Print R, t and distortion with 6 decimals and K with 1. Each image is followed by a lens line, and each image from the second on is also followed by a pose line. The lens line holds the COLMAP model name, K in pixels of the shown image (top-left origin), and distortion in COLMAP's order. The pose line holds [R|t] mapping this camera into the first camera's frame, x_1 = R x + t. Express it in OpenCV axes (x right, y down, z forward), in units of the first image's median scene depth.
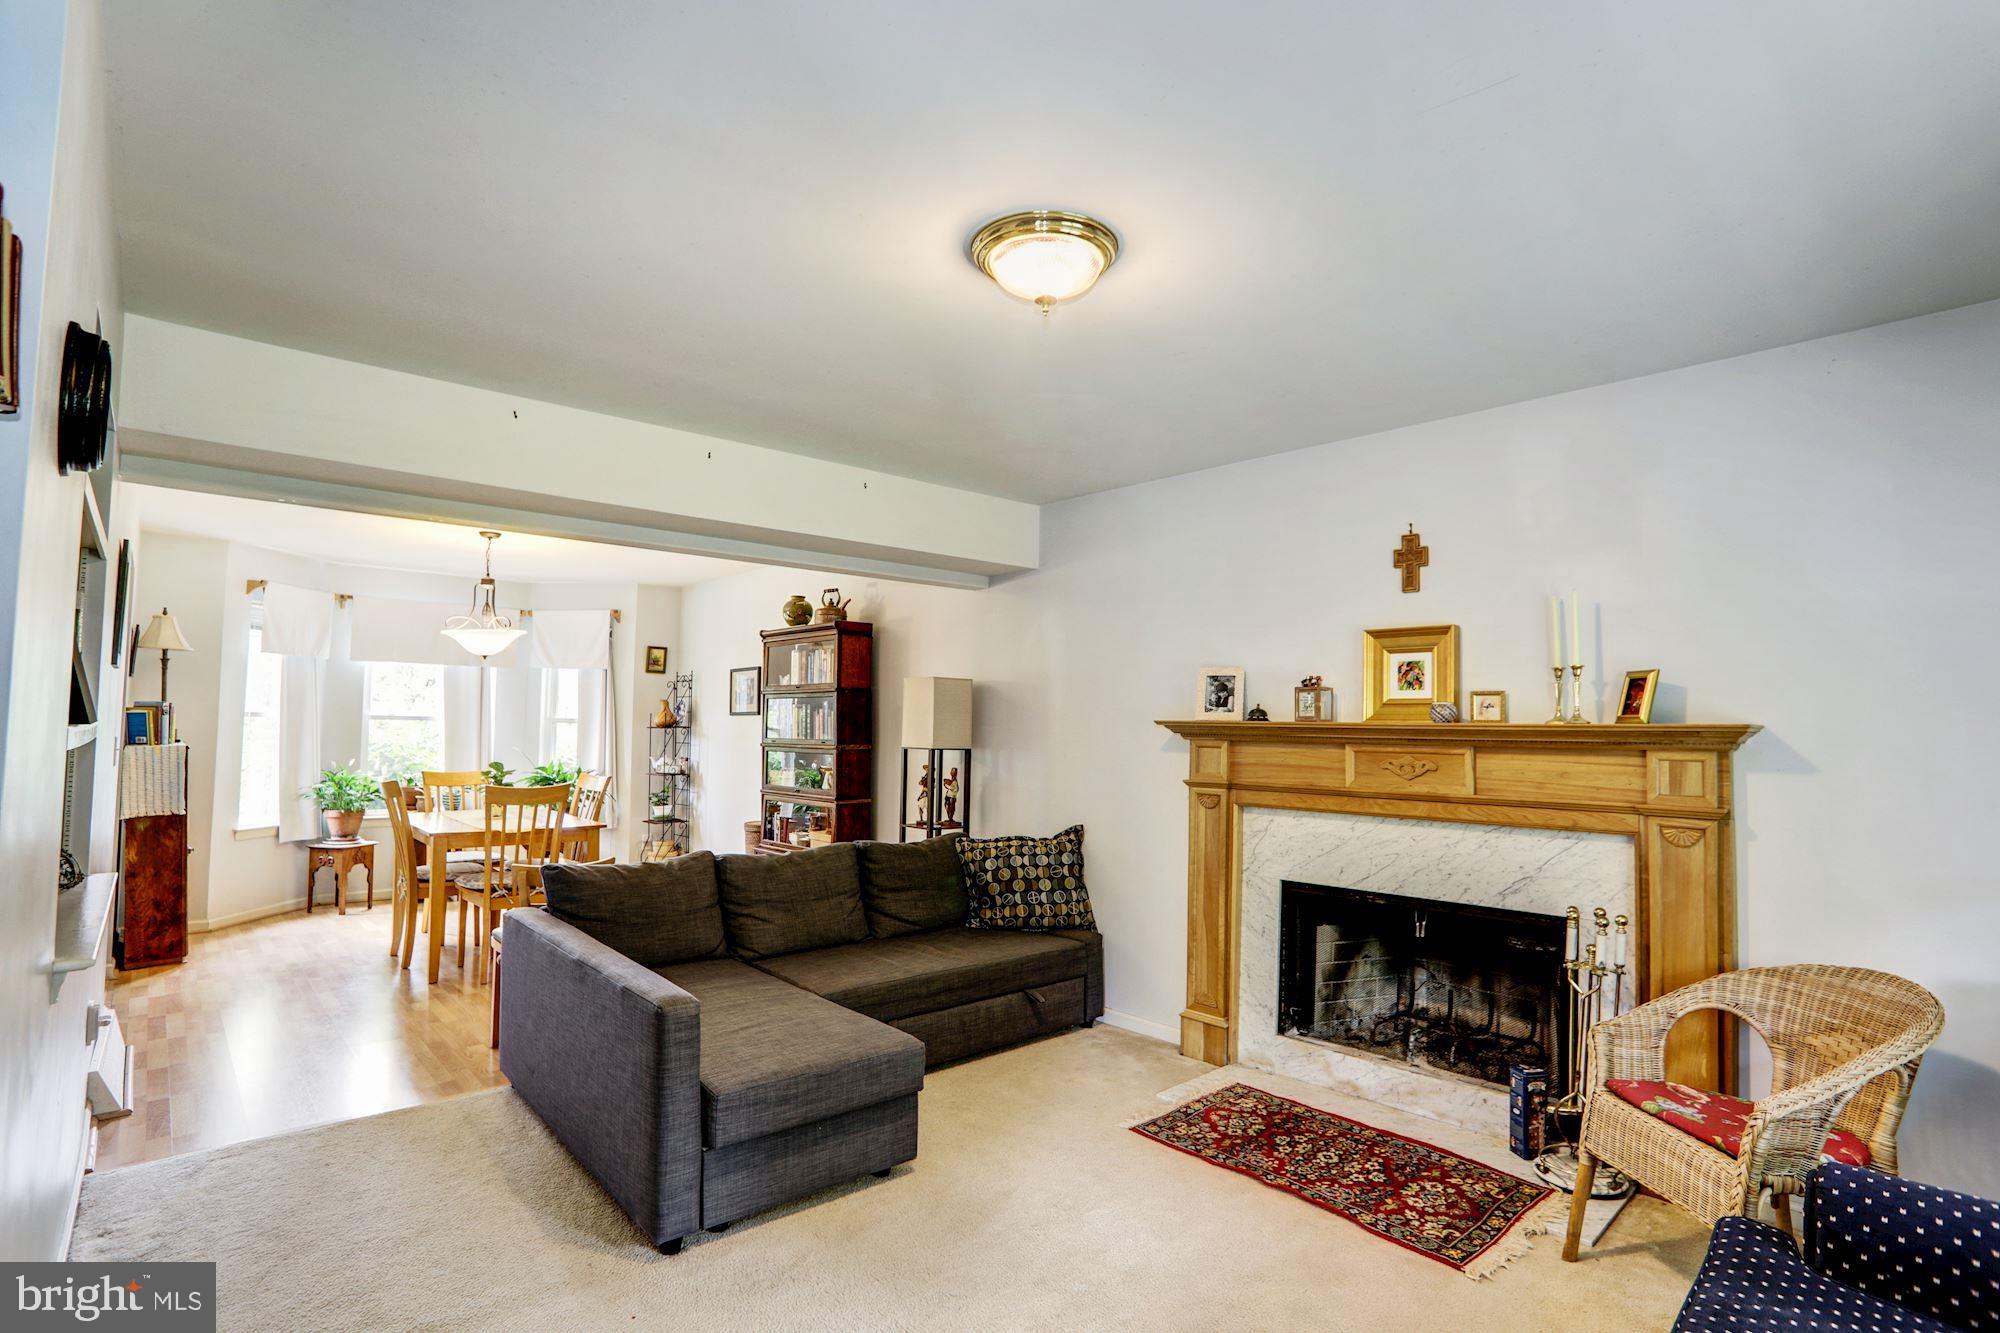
lens RADIAL K [[992.2, 0, 1000.0], [0, 992.2, 666.5], [0, 0, 1]] dist [-0.070353, 0.028077]
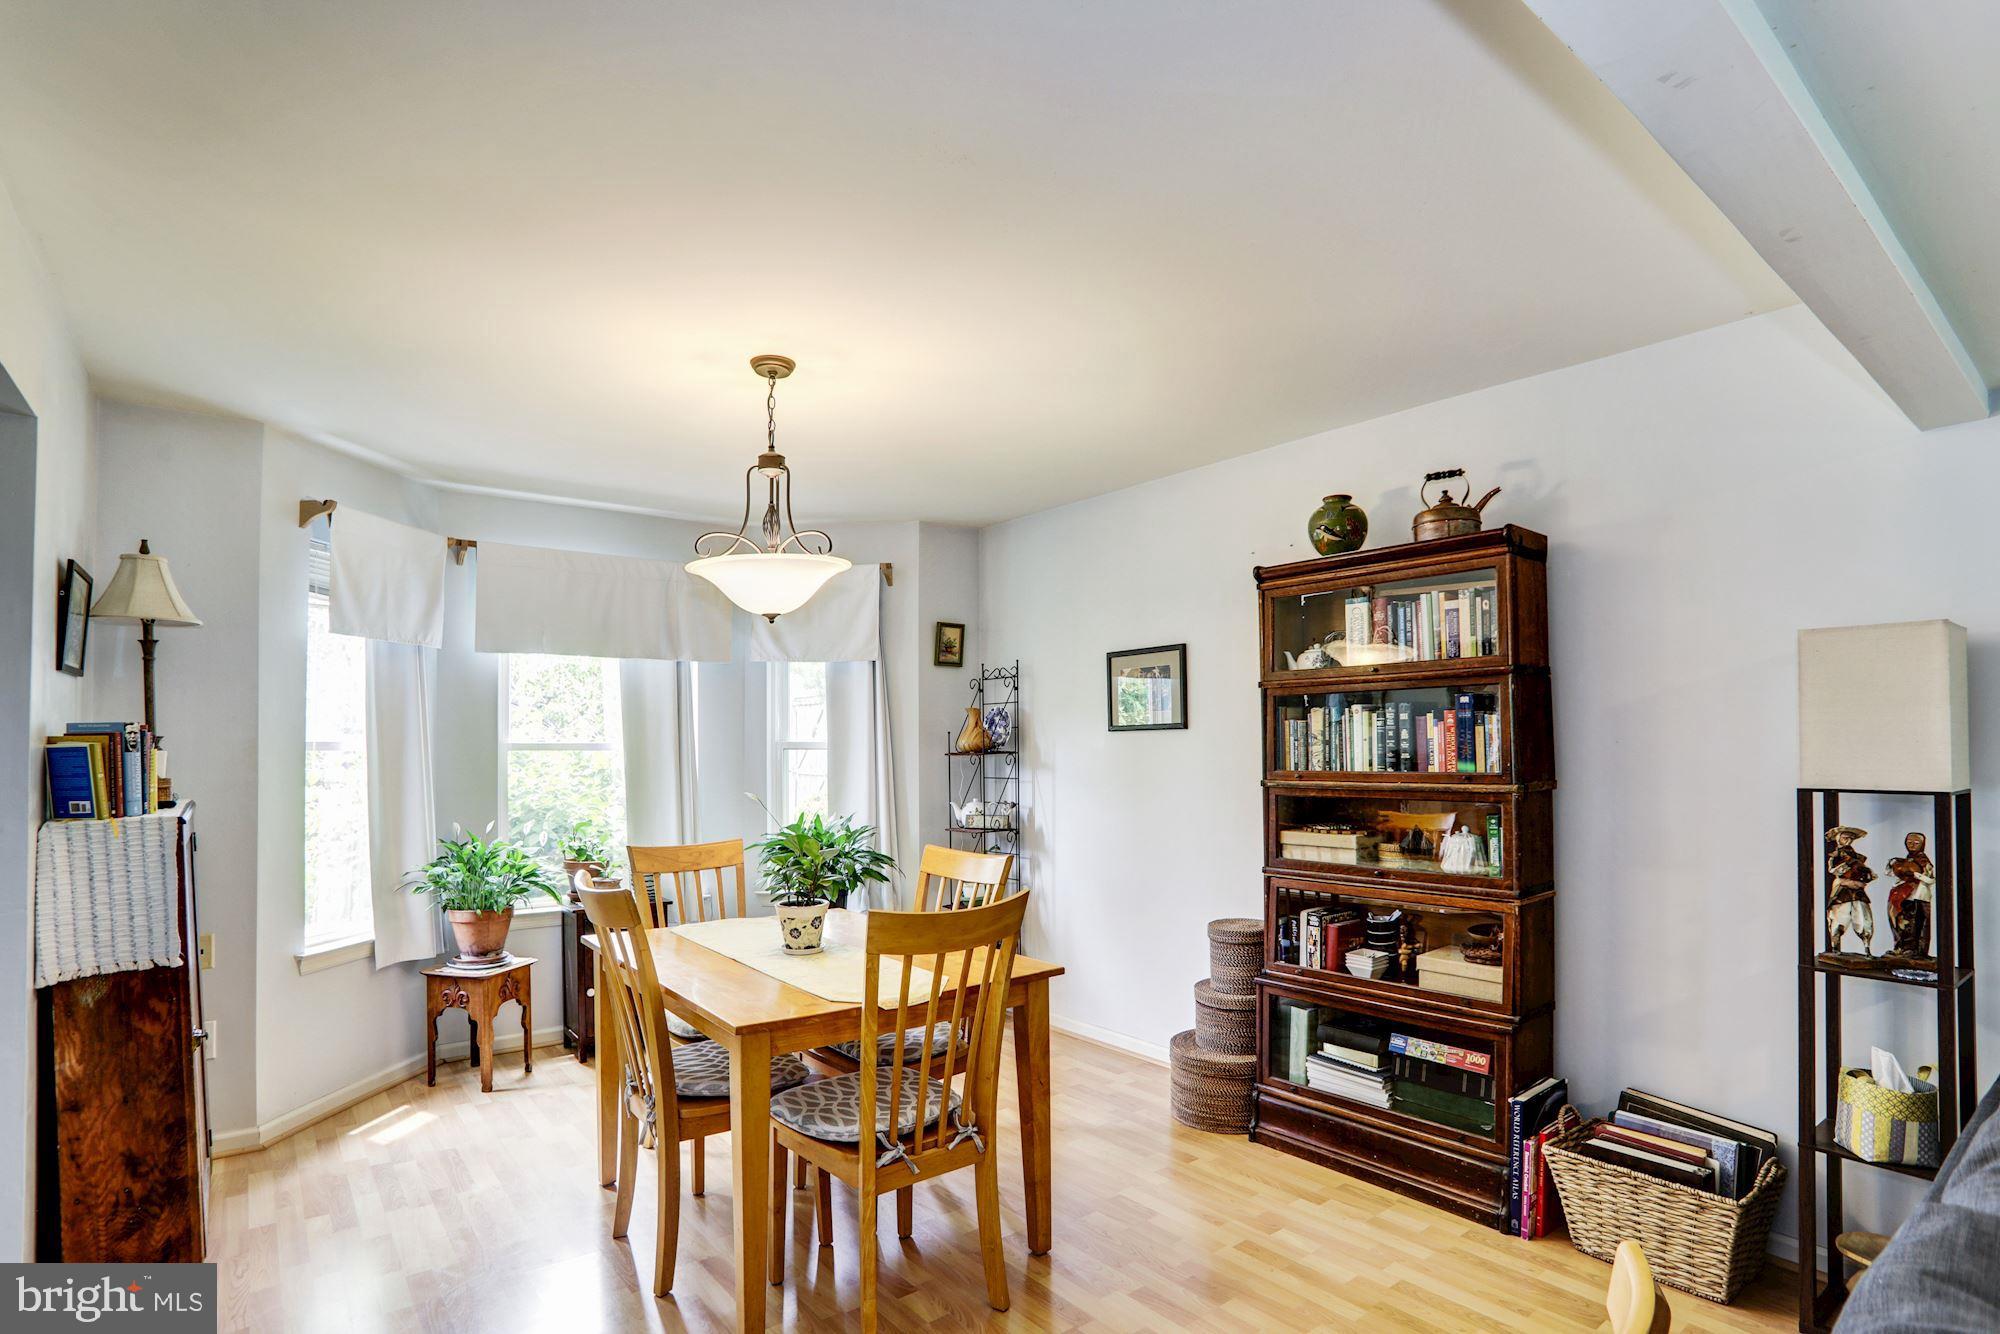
lens RADIAL K [[1020.3, 0, 1001.0], [0, 1020.3, 717.9], [0, 0, 1]] dist [-0.079042, 0.034629]
pose [[0.997376, -0.020689, -0.069378, -0.336091], [0.023083, 0.999159, 0.033898, 0.022453], [0.068618, -0.035410, 0.997014, 0.444173]]
